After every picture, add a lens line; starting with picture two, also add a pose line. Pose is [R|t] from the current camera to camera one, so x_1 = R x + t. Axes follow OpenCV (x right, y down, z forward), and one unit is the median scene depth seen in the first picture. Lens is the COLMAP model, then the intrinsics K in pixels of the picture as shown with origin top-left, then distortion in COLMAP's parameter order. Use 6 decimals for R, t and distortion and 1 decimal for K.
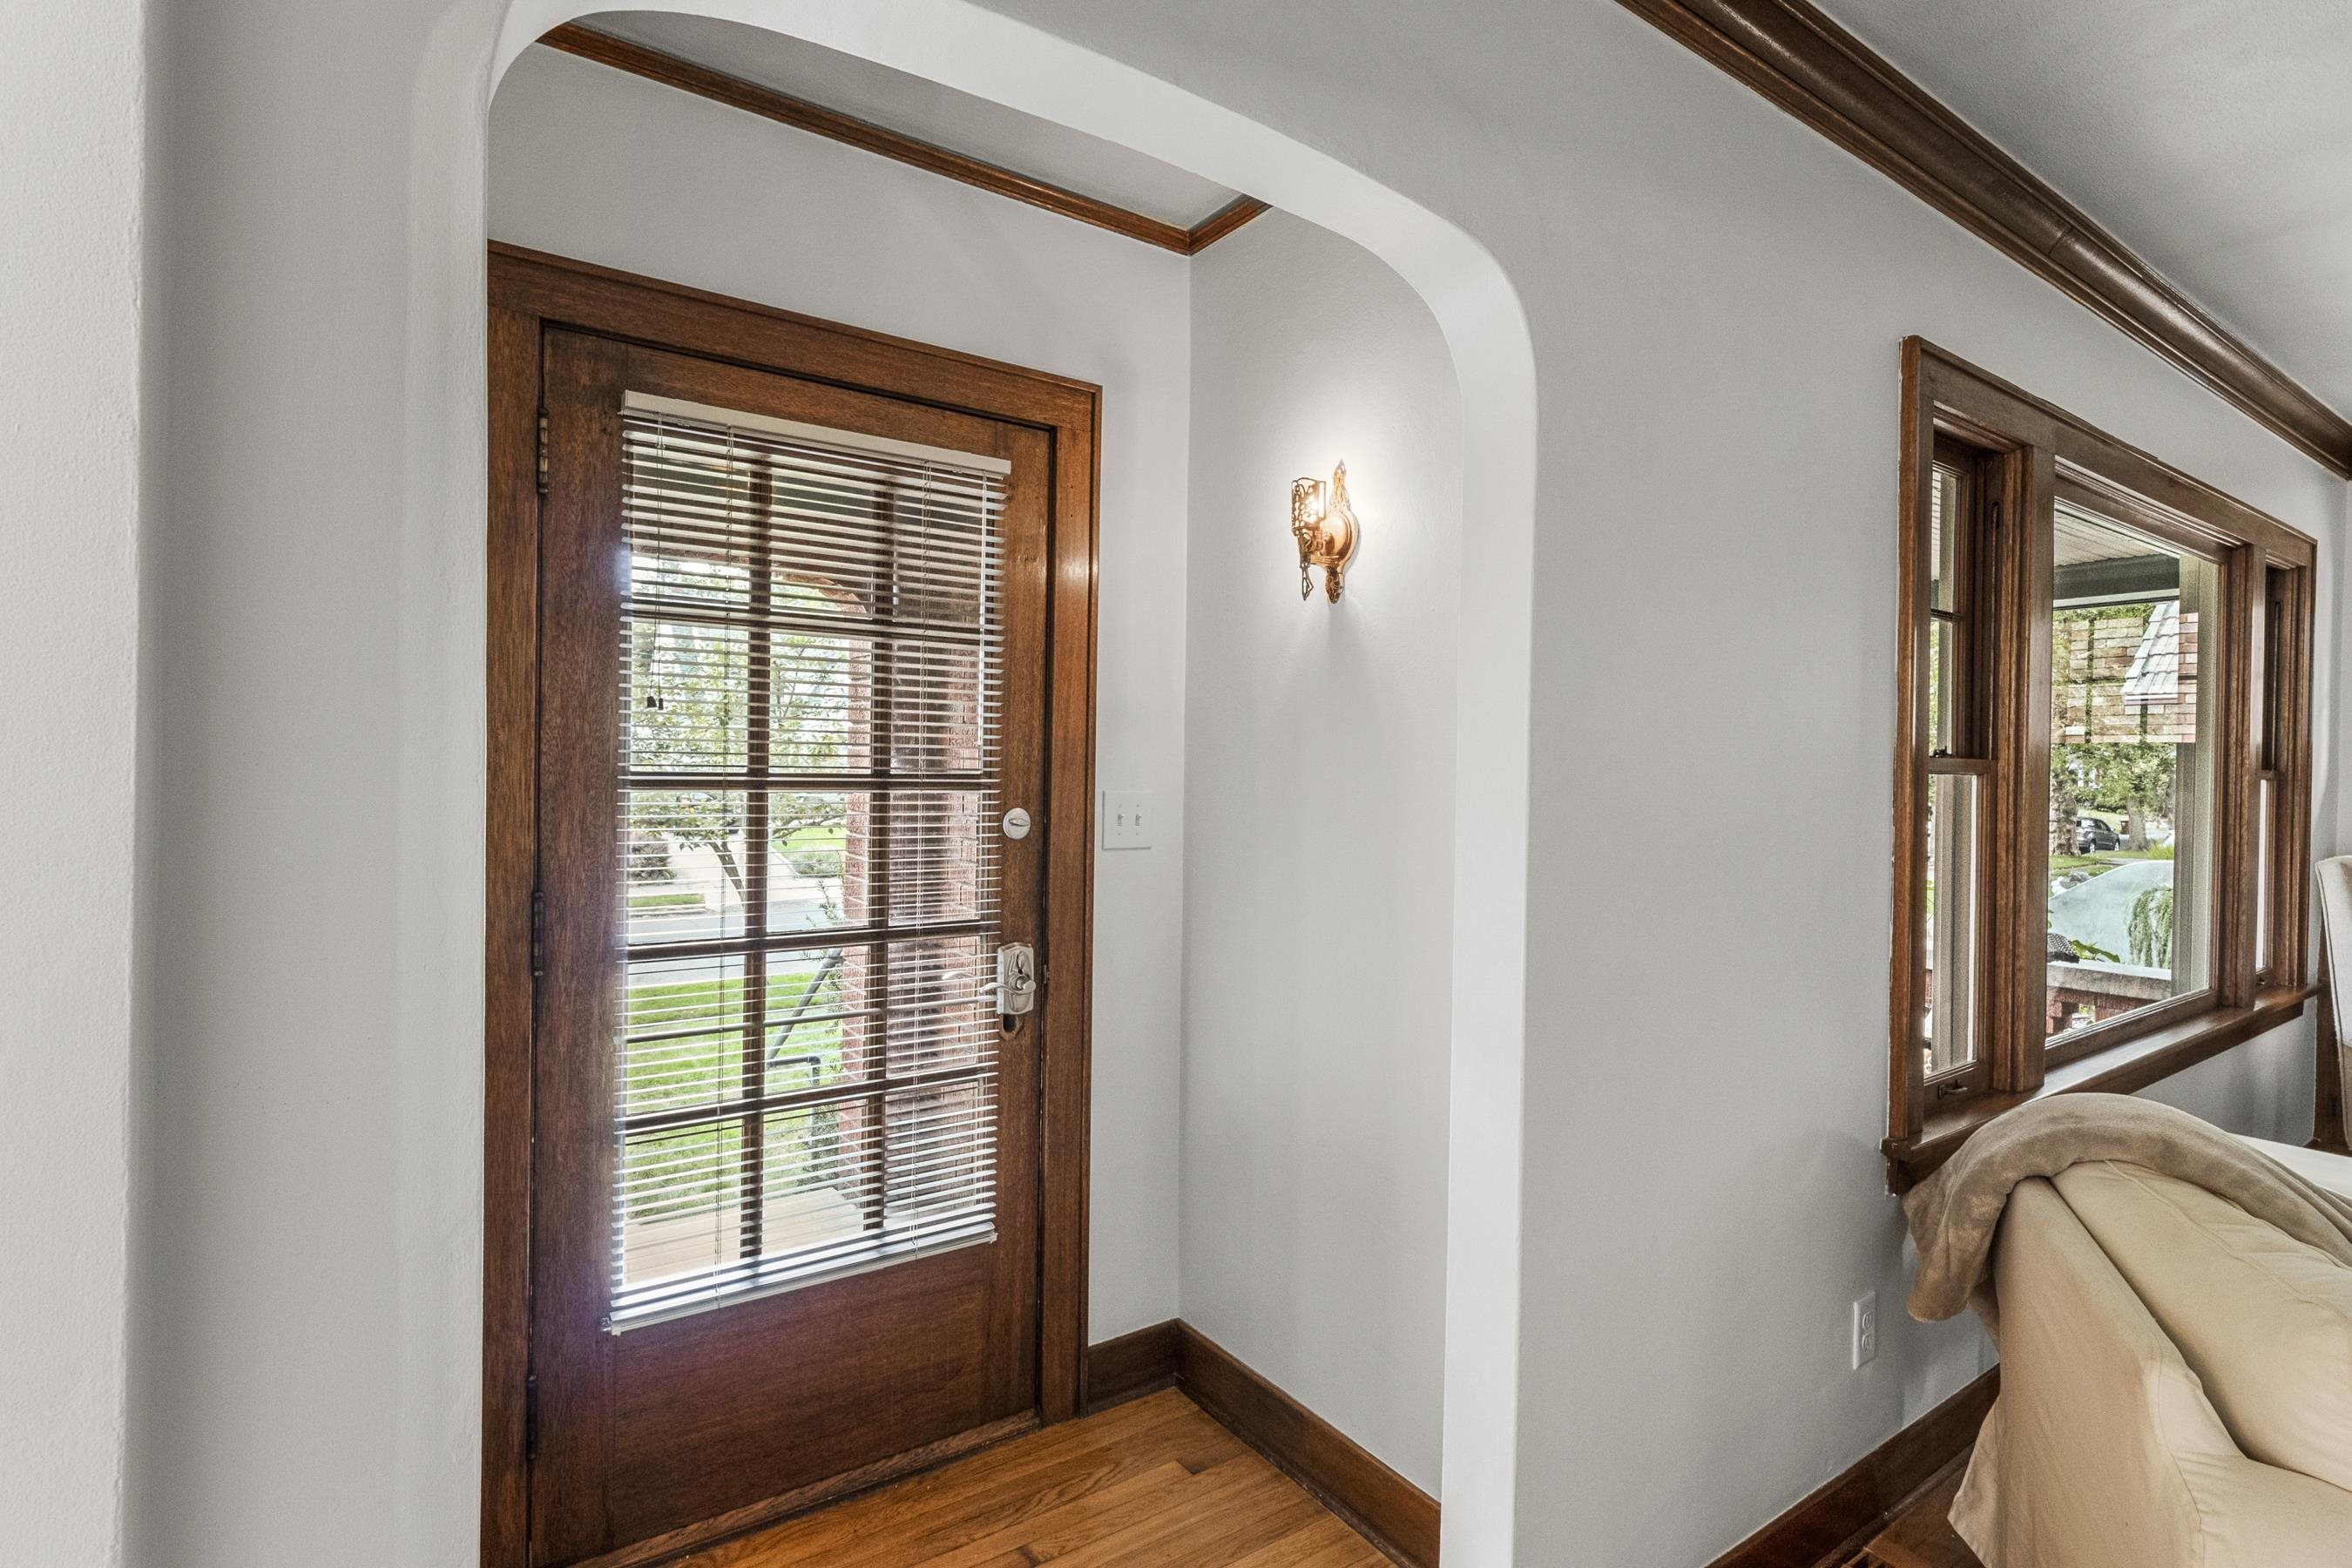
lens RADIAL K [[1157.4, 0, 1165.2], [0, 1157.4, 760.9], [0, 0, 1]] dist [0.002135, -0.001038]
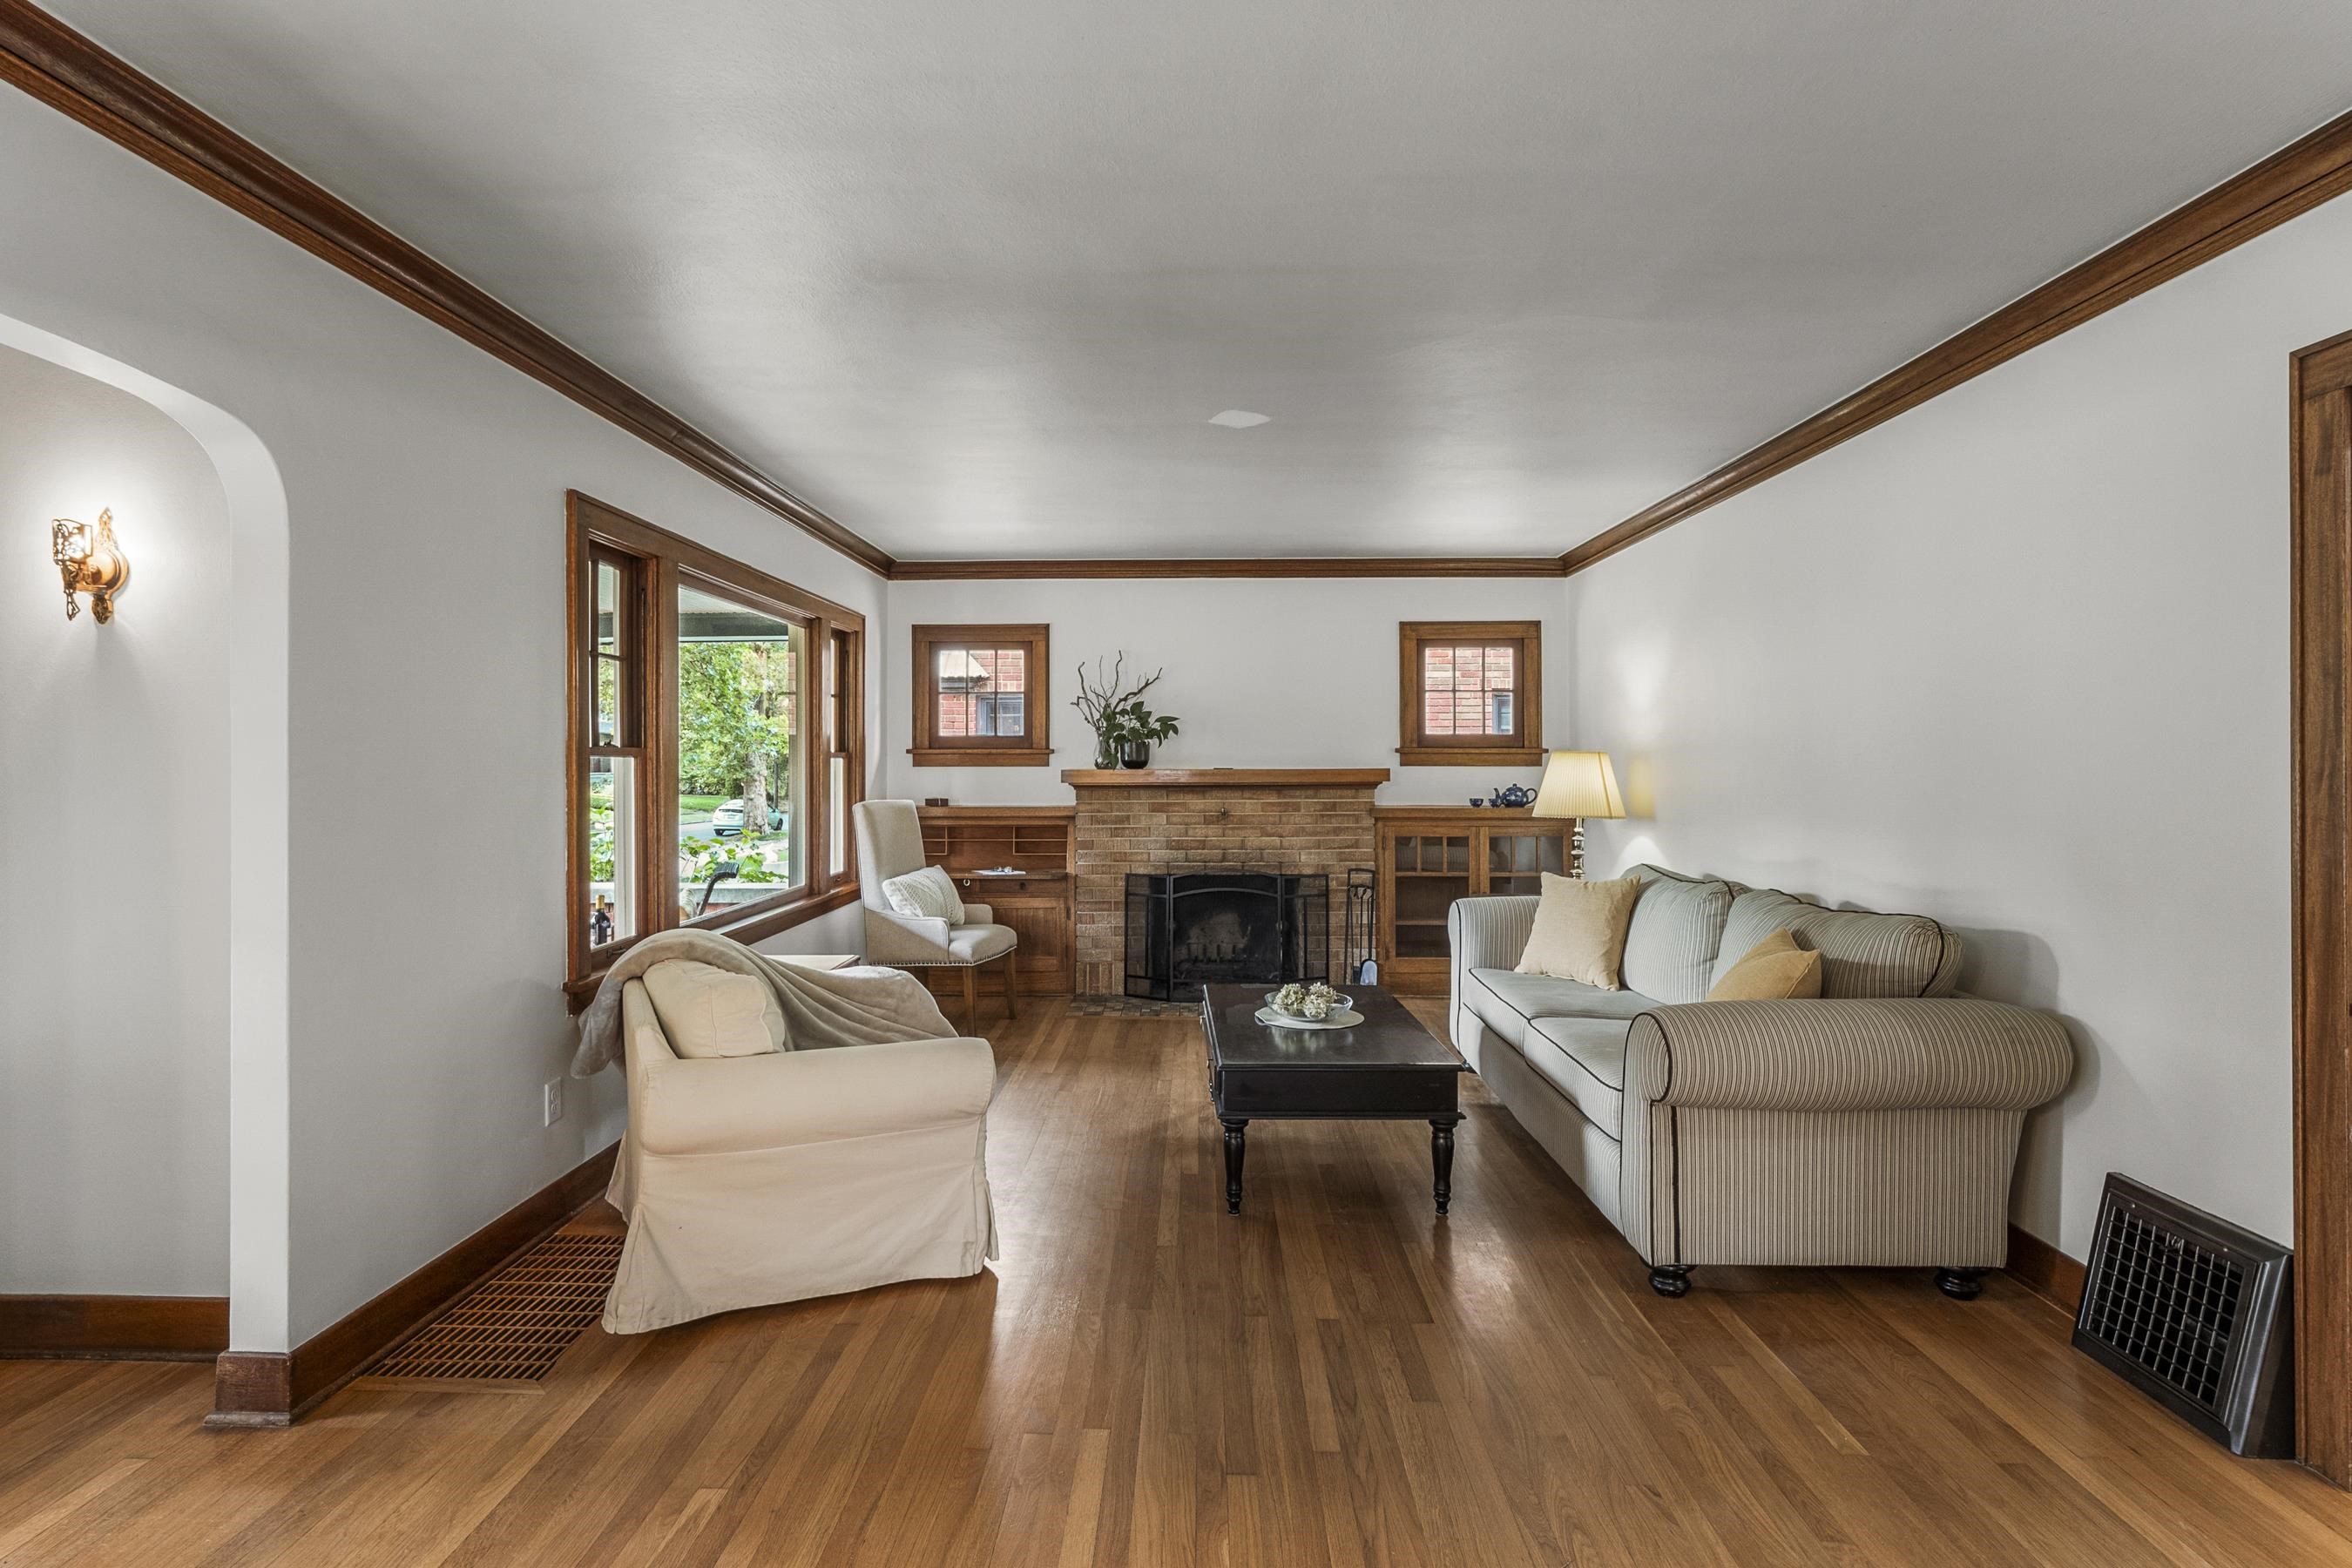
lens RADIAL K [[1157.4, 0, 1165.2], [0, 1157.4, 760.9], [0, 0, 1]] dist [0.002135, -0.001038]
pose [[0.602748, -0.018471, 0.797717, -0.155812], [0.011525, 0.999829, 0.014443, 0.002439], [-0.797848, 0.000488, 0.602858, -0.628994]]
